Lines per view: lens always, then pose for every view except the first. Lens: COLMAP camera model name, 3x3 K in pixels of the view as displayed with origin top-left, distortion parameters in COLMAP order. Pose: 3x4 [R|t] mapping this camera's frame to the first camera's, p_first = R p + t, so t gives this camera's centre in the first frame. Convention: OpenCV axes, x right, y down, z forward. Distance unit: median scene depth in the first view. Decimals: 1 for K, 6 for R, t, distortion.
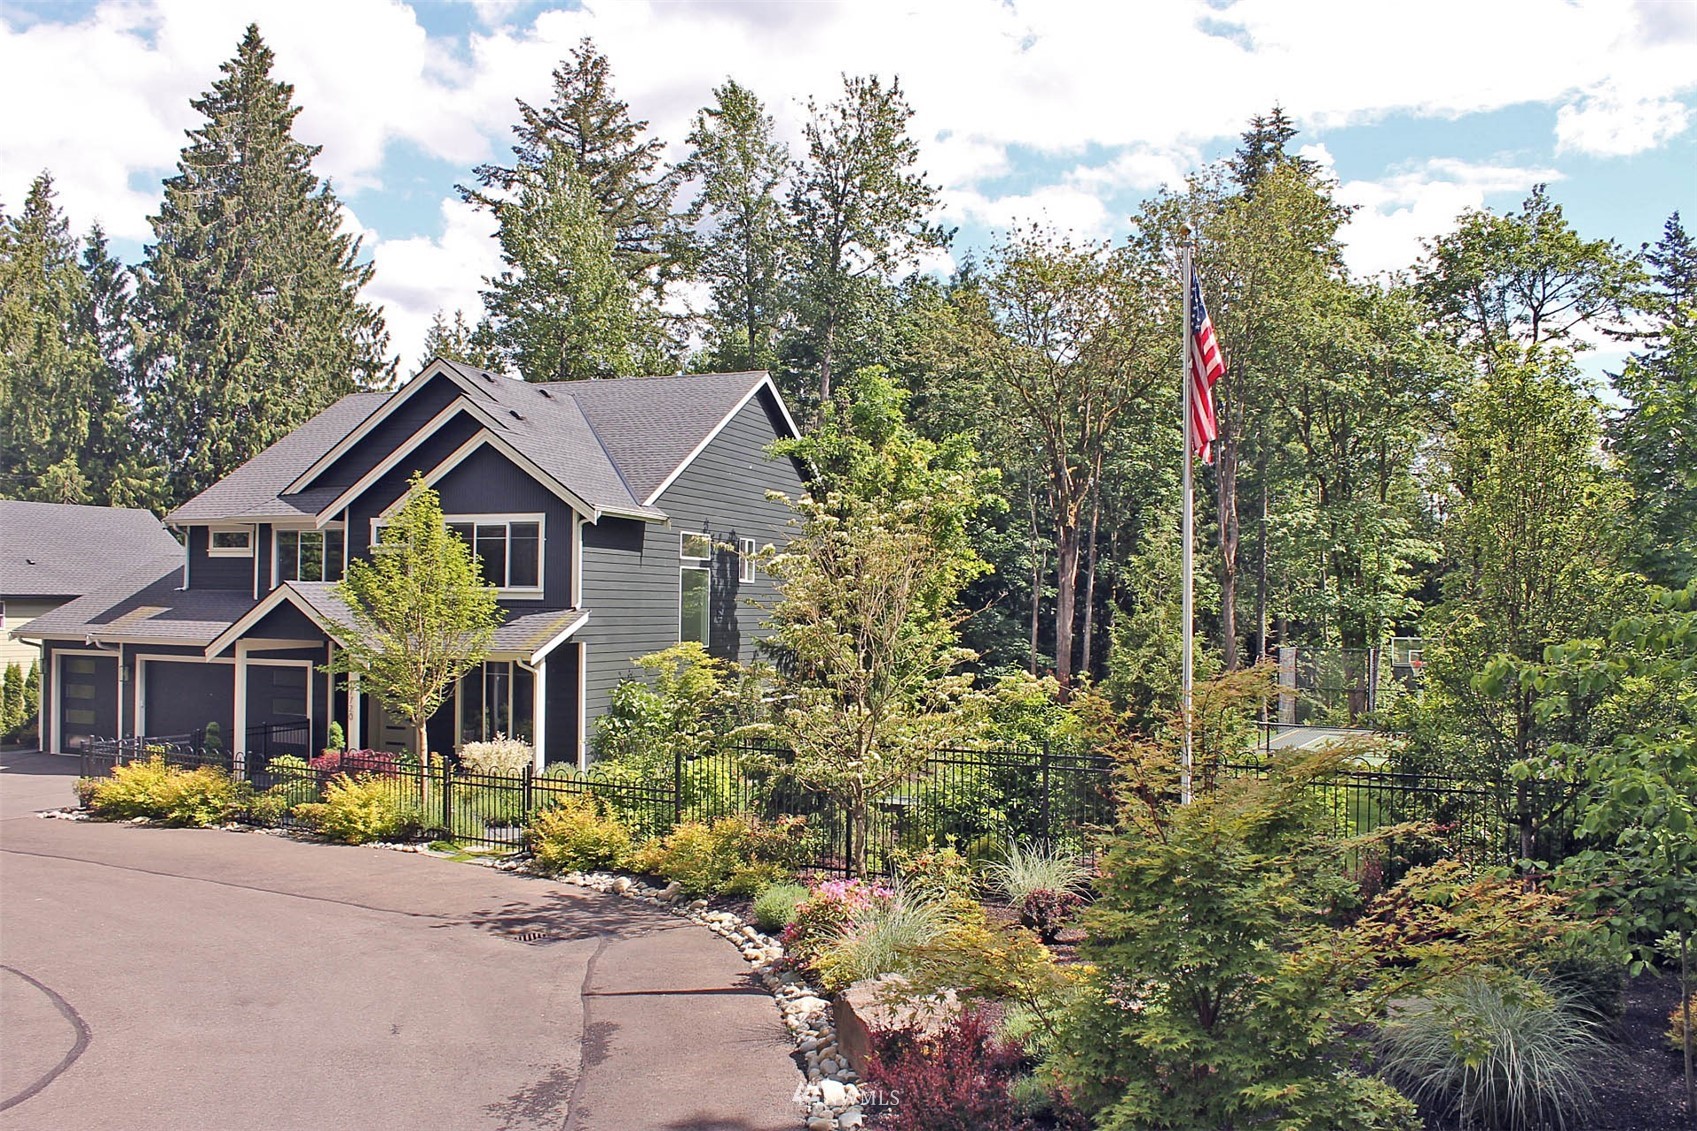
lens RADIAL K [[1420.1, 0, 836.9], [0, 1420.1, 573.0], [0, 0, 1]] dist [-0.156344, 0.125809]
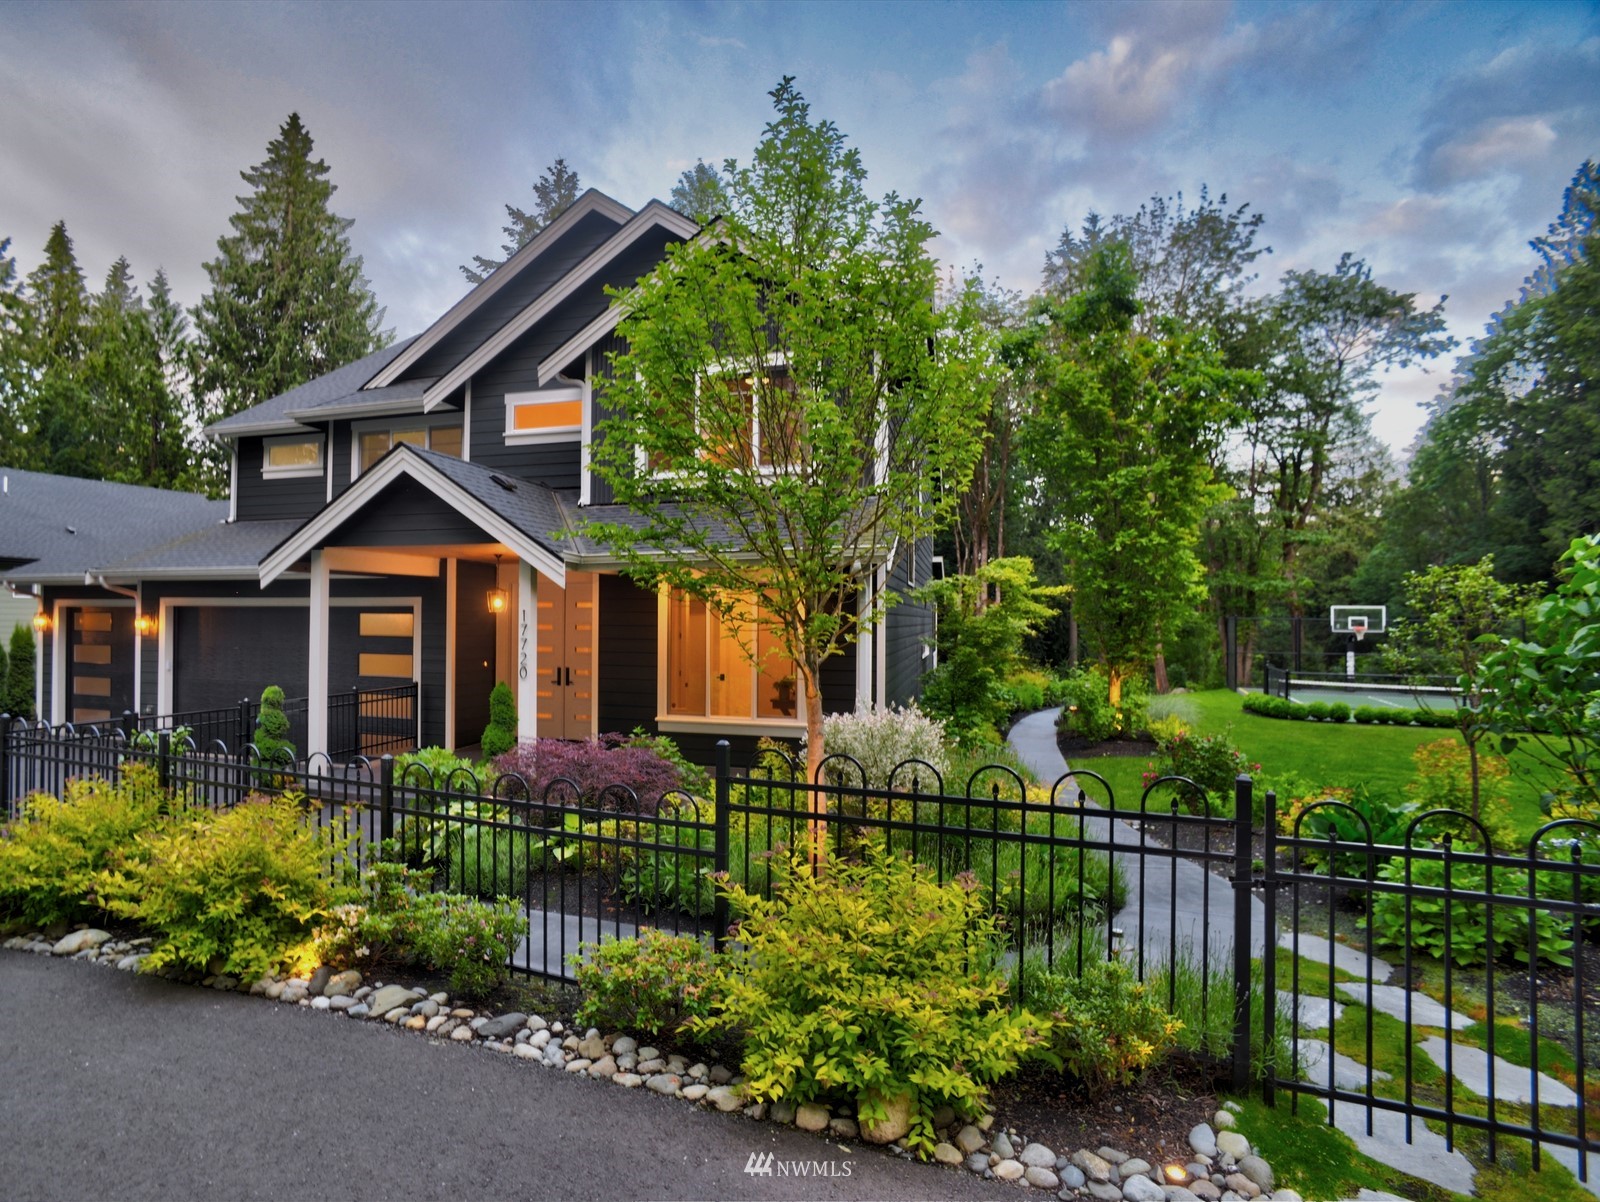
lens RADIAL K [[865.2, 0, 688.7], [0, 865.2, 601.5], [0, 0, 1]] dist [-0.051738, 0.017033]
pose [[0.999234, -0.003554, 0.038975, -0.118664], [0.003547, 0.999994, 0.000259, 0.029703], [-0.038976, -0.000120, 0.999240, 0.258214]]
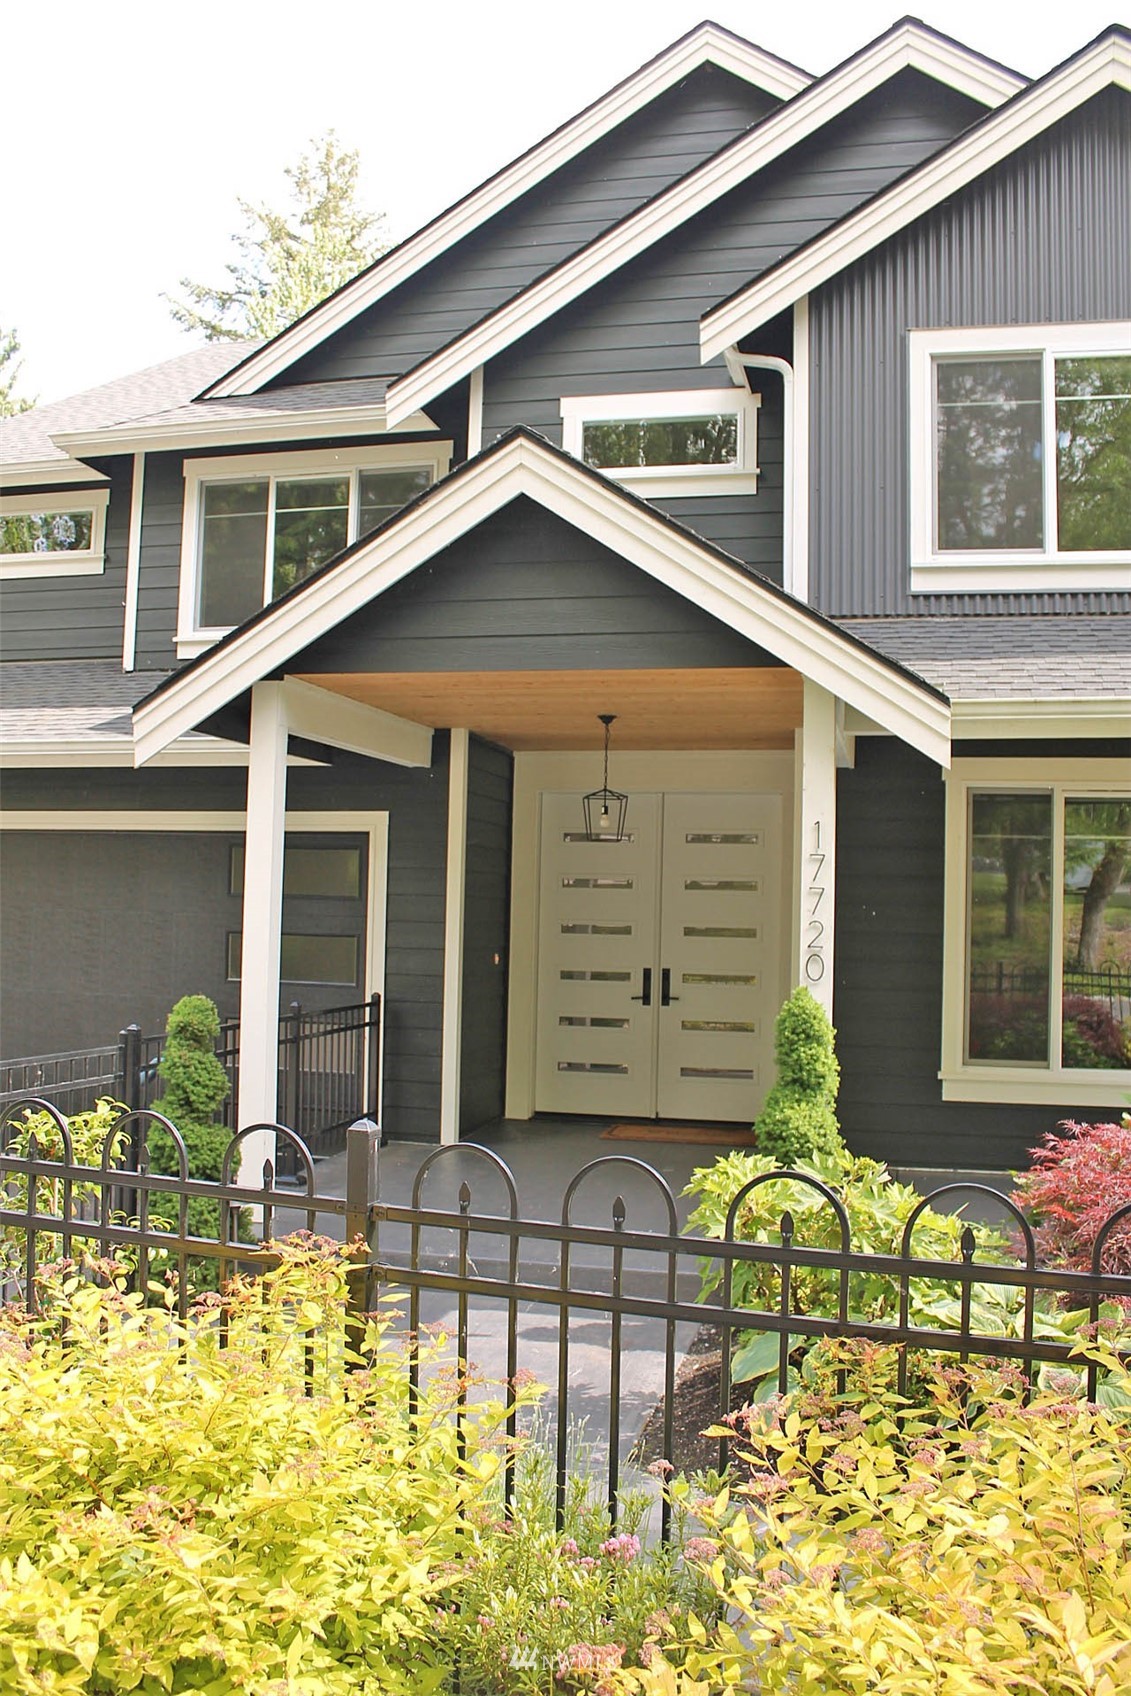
lens RADIAL K [[1419.3, 0, 565.5], [0, 1419.3, 848.0], [0, 0, 1]] dist [-0.156344, 0.125809]
pose [[0.992897, 0.015073, 0.118014, -0.170022], [-0.012463, 0.999662, -0.022820, 0.035466], [-0.118319, 0.021187, 0.992750, 0.305378]]
